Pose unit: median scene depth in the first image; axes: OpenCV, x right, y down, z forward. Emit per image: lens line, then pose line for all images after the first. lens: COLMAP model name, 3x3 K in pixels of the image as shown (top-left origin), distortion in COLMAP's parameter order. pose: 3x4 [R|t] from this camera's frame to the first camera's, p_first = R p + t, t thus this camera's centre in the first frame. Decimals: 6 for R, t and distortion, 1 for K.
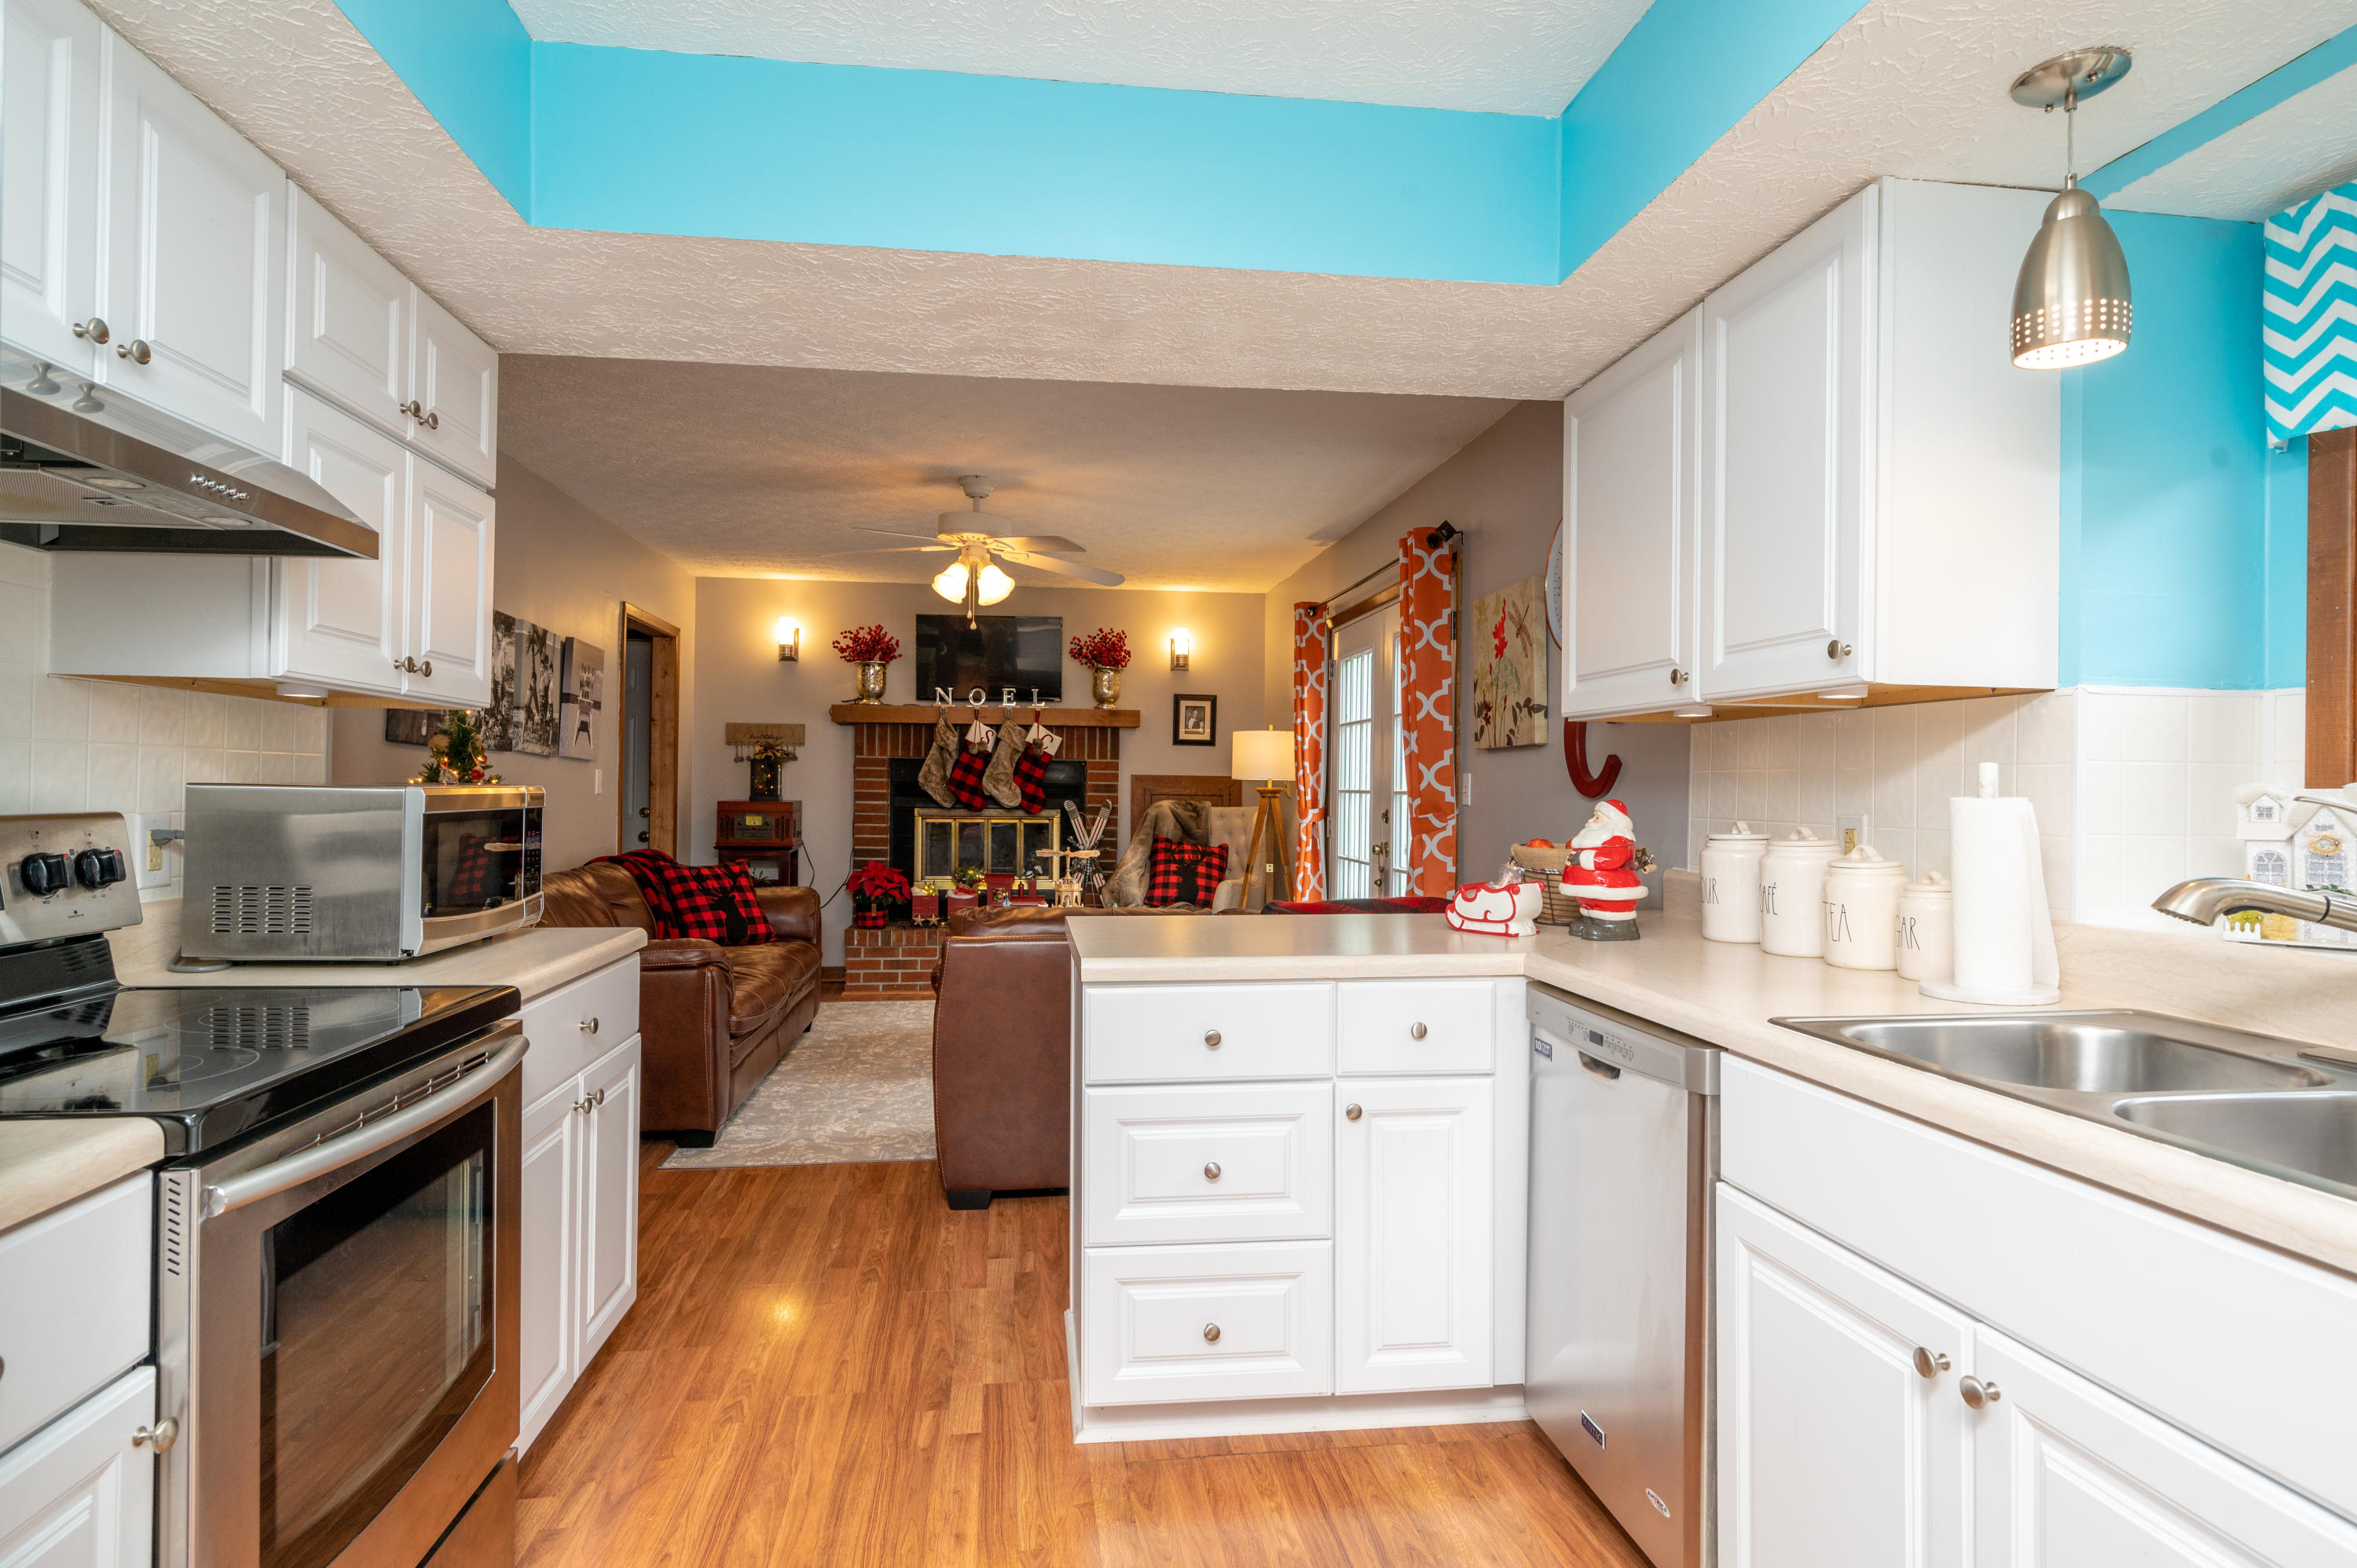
lens RADIAL K [[1362.5, 0, 1181.4], [0, 1362.5, 780.1], [0, 0, 1]] dist [0.005929, 0.001965]
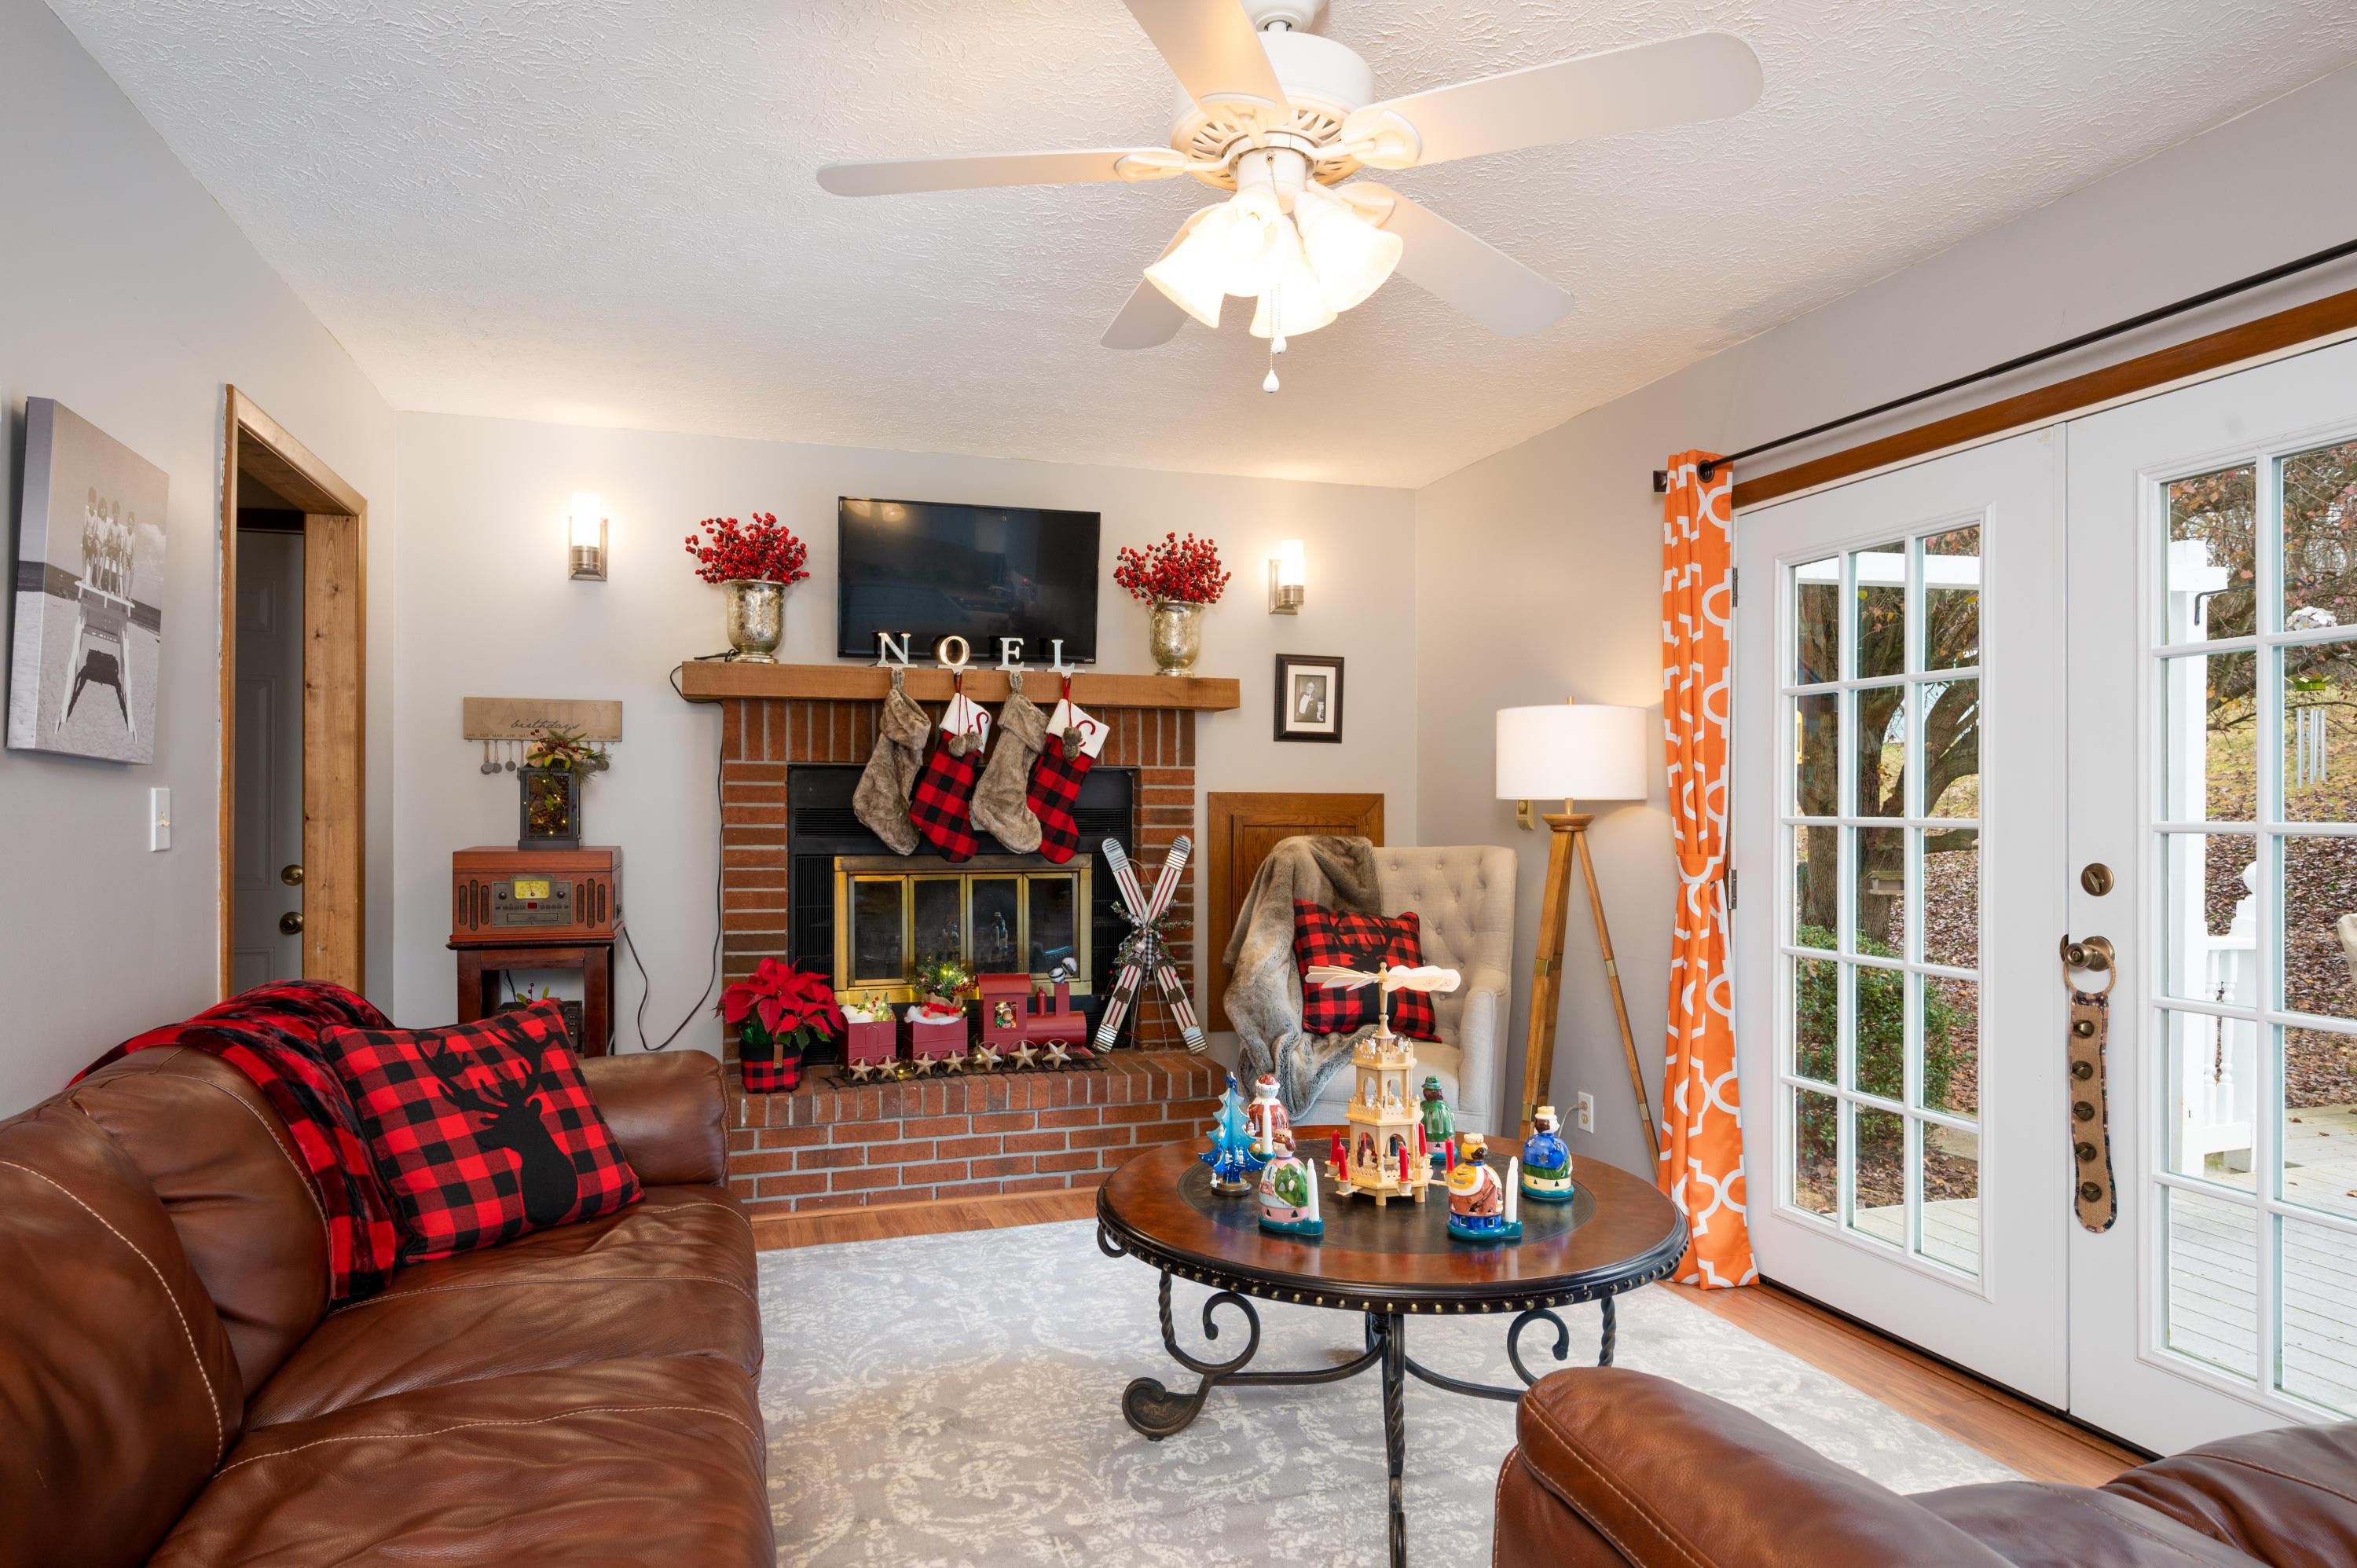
lens RADIAL K [[1362.5, 0, 1134.7], [0, 1362.5, 806.3], [0, 0, 1]] dist [0.005929, 0.001965]
pose [[0.984530, -0.009505, 0.174960, -0.176369], [0.008437, 0.999941, 0.006850, -0.002171], [-0.175015, -0.005268, 0.984552, 0.451965]]
